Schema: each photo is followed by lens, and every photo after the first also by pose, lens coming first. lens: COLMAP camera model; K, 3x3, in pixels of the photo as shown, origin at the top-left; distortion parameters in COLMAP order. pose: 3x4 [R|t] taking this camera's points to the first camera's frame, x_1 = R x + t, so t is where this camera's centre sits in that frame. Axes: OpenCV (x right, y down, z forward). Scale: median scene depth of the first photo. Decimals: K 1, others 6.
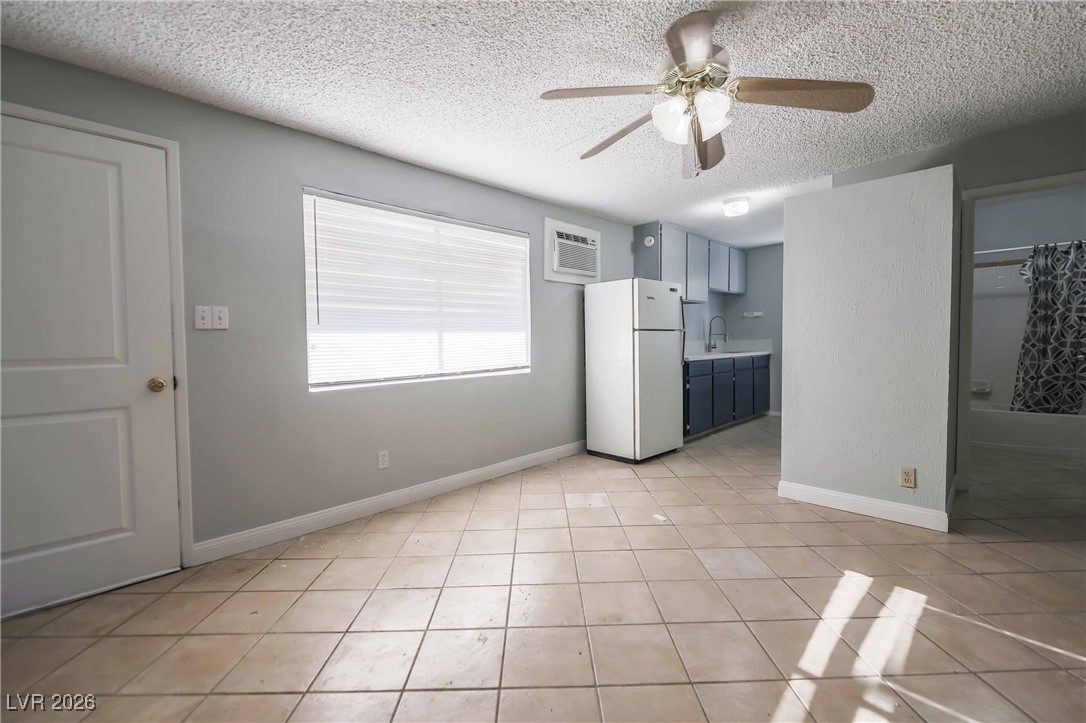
lens RADIAL K [[464.8, 0, 540.0], [0, 464.8, 356.1], [0, 0, 1]] dist [0.000242, -0.000395]
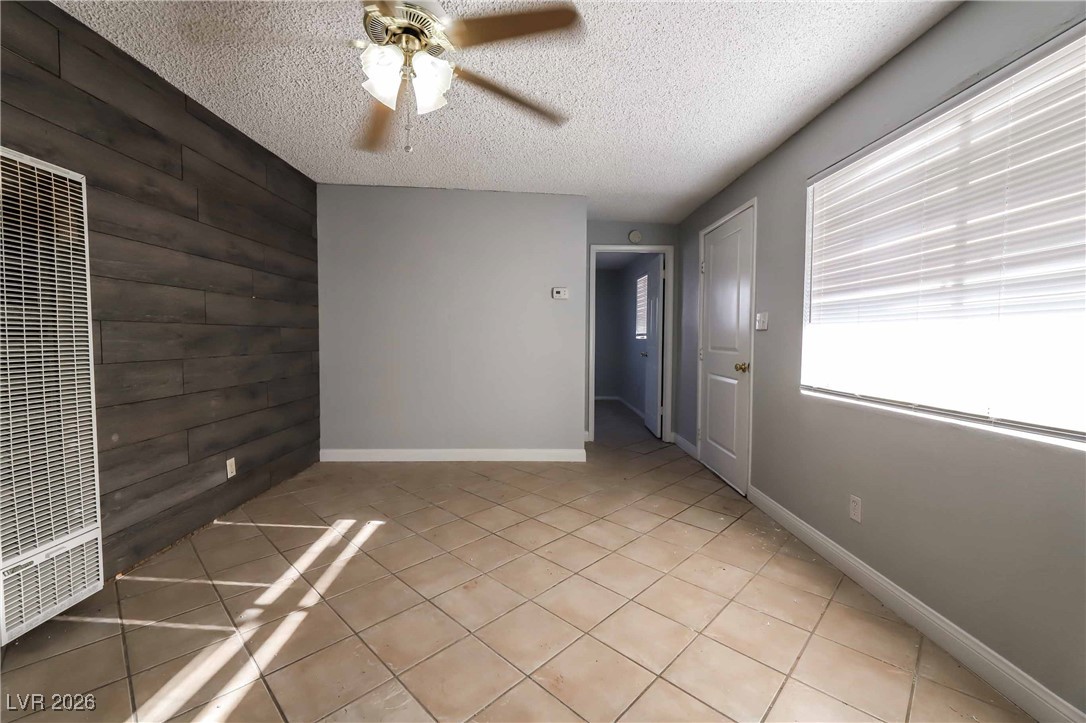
lens RADIAL K [[439.4, 0, 548.0], [0, 439.4, 355.2], [0, 0, 1]] dist [0.000280, -0.000259]
pose [[-0.686756, 0.038798, -0.725852, 0.470929], [-0.023999, 0.996820, 0.075988, -0.051902], [0.726491, 0.069605, -0.683641, 1.106833]]
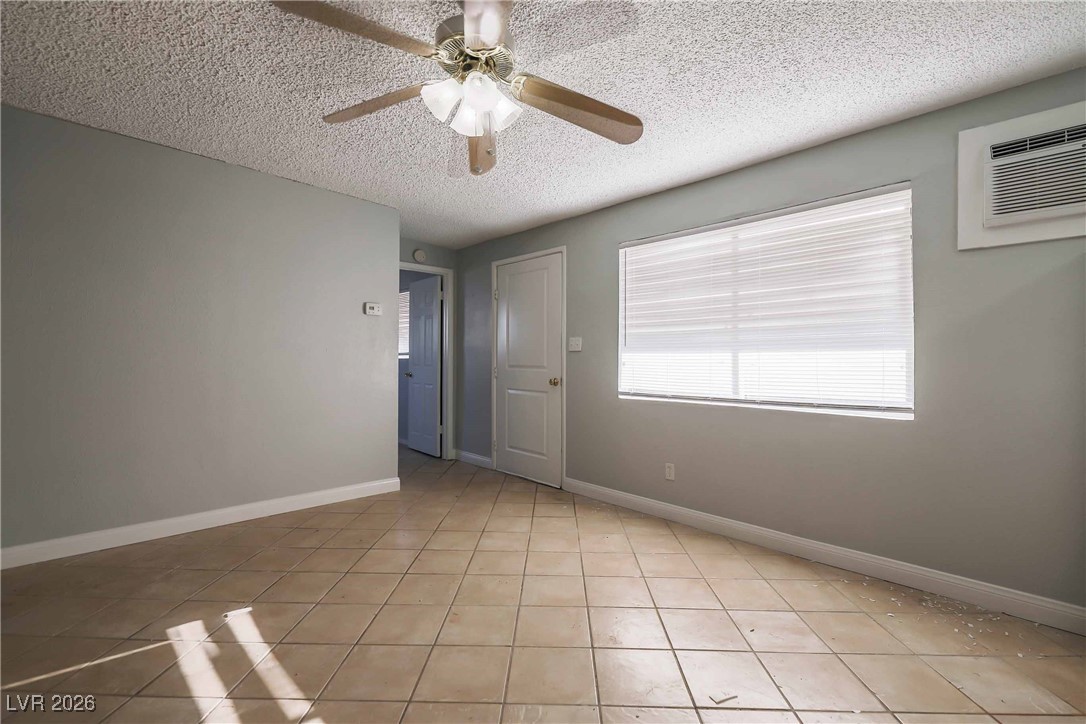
lens RADIAL K [[464.8, 0, 540.0], [0, 464.8, 356.6], [0, 0, 1]] dist [0.000242, -0.000395]
pose [[-0.031905, 0.009520, -0.999446, 0.738626], [-0.040587, 0.999117, 0.010813, -0.040187], [0.998666, 0.040910, -0.031490, 0.728358]]
